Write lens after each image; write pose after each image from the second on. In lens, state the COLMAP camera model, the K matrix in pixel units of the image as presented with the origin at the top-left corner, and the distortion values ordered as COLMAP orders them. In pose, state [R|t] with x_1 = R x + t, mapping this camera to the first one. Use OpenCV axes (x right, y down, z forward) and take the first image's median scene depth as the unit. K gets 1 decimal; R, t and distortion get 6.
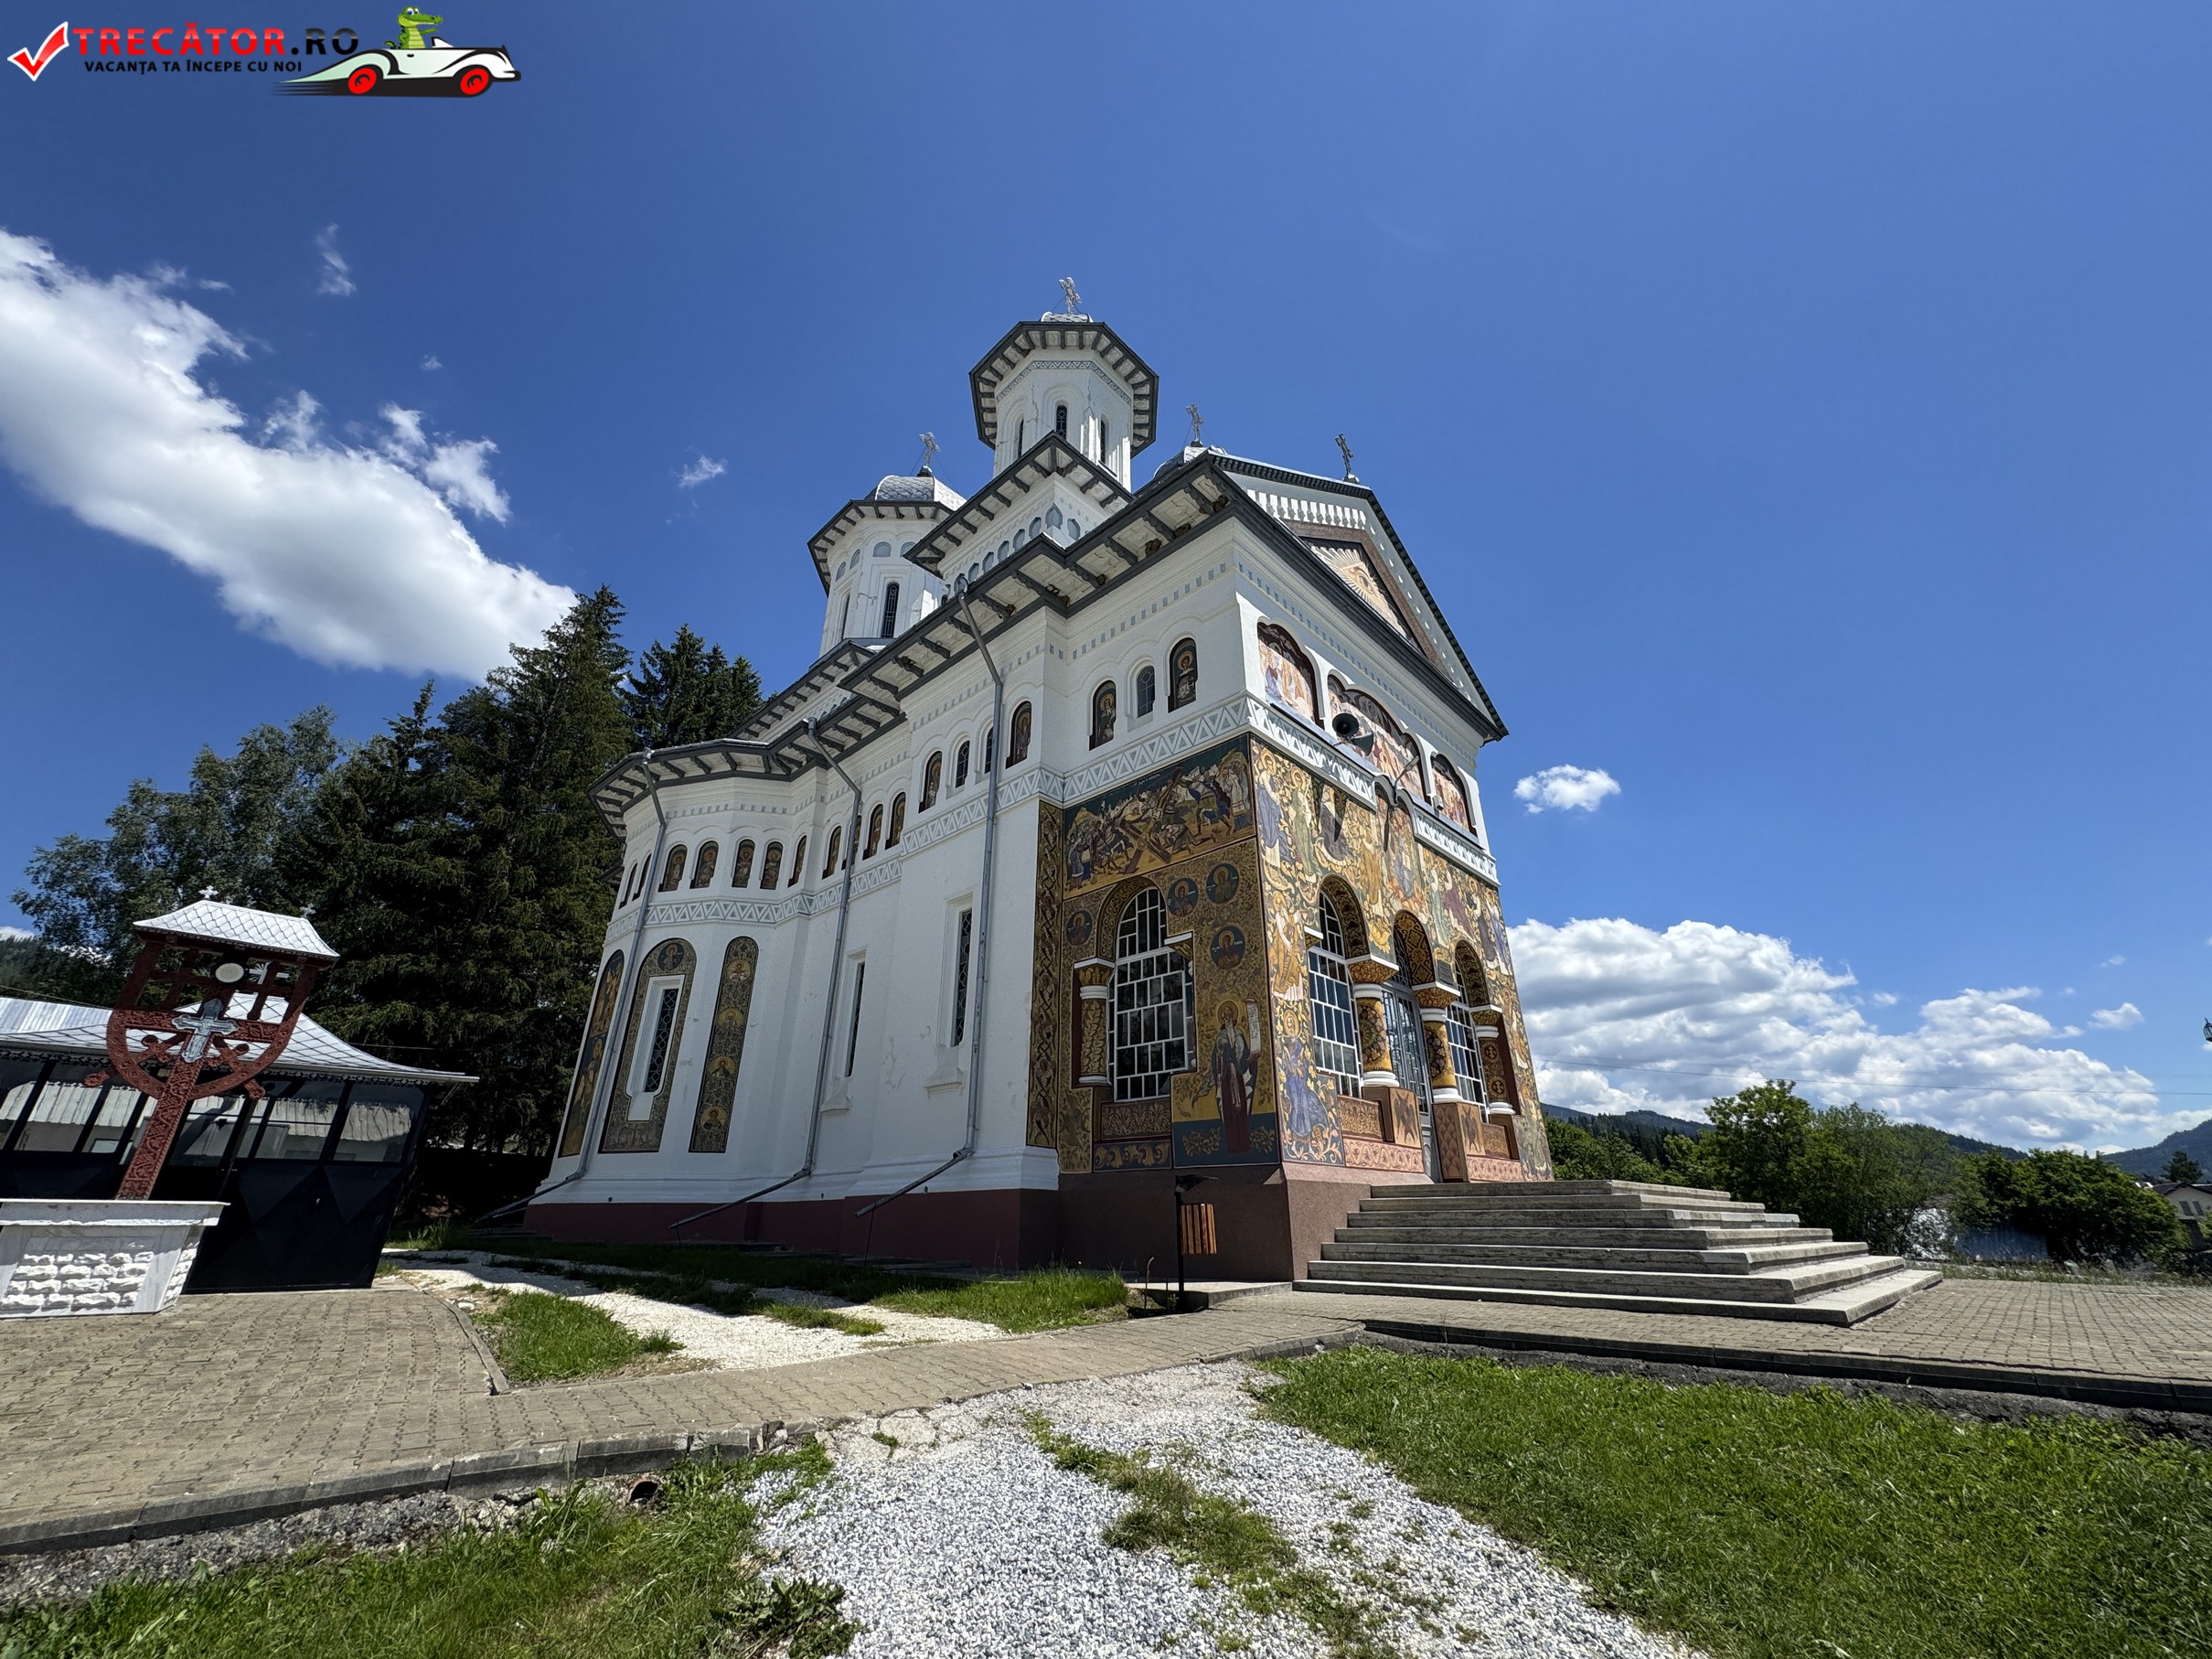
lens RADIAL K [[882.3, 0, 1104.8], [0, 882.3, 822.0], [0, 0, 1]] dist [-0.001064, 0.000487]
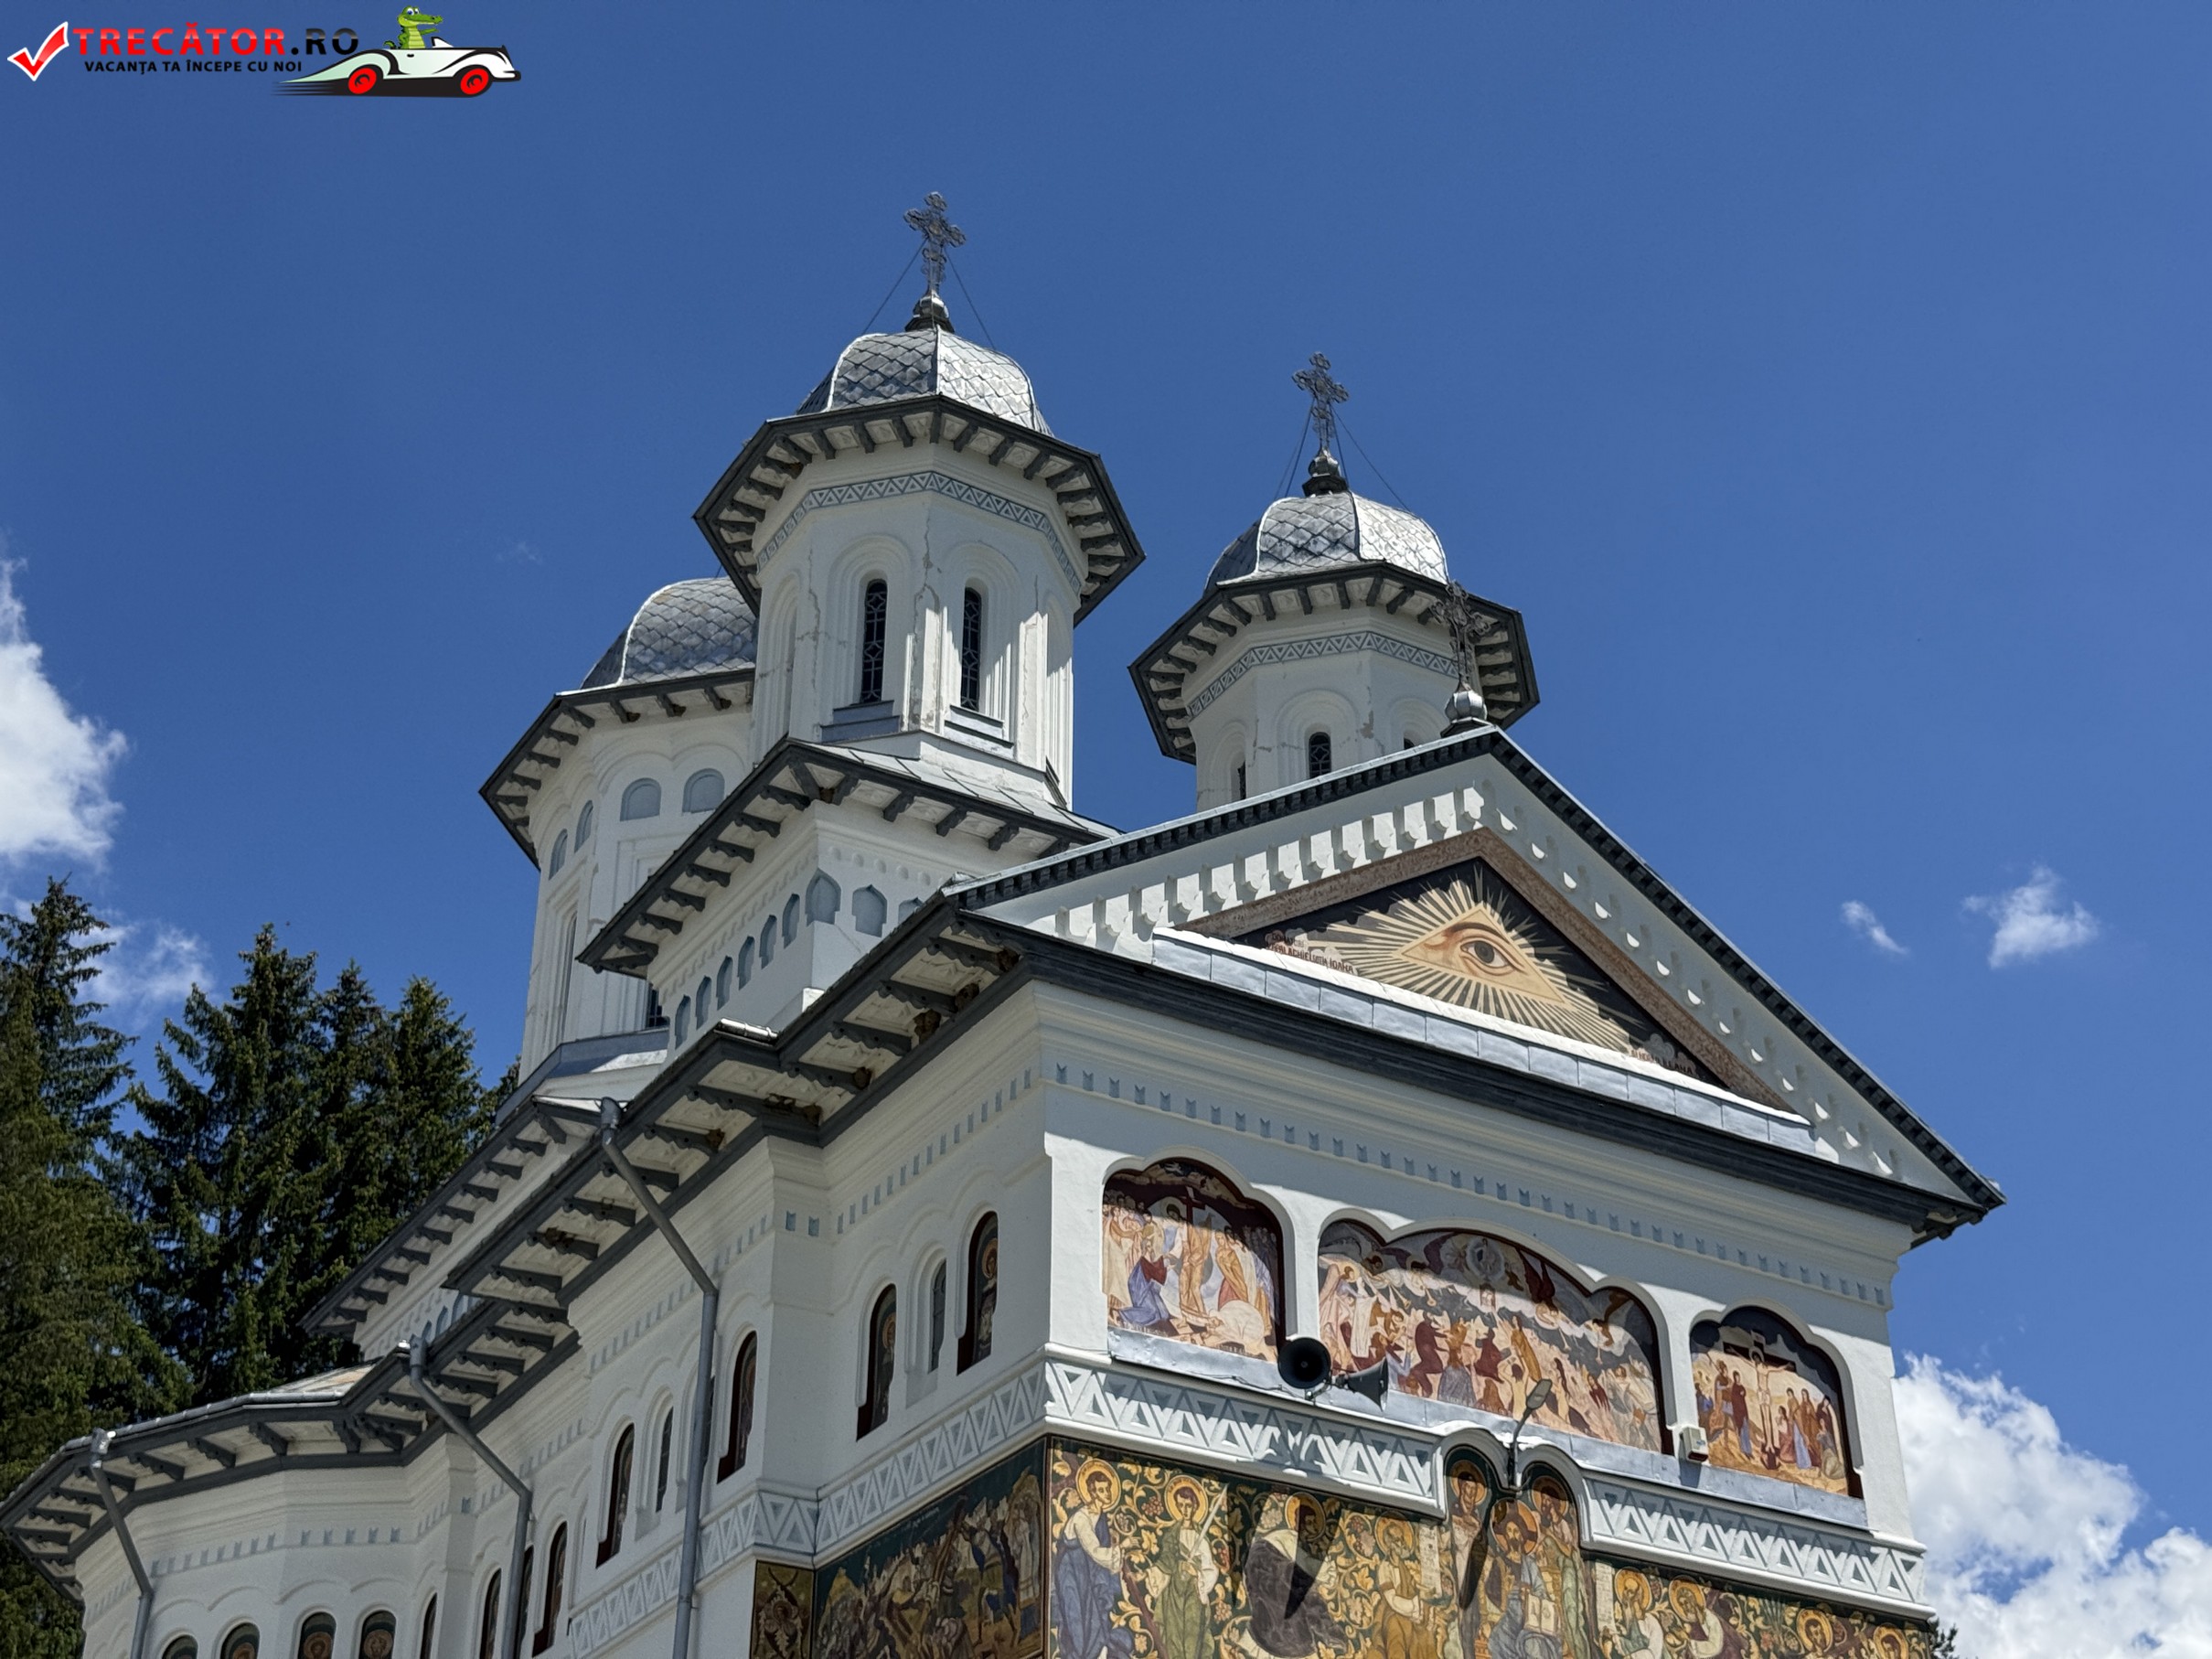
lens RADIAL K [[3095.1, 0, 1131.3], [0, 3095.1, 828.4], [0, 0, 1]] dist [0.169996, -0.253699]
pose [[0.966984, -0.135423, -0.215877, 0.604844], [0.111238, 0.986455, -0.120550, -0.209397], [0.229279, 0.092556, 0.968950, -0.749406]]
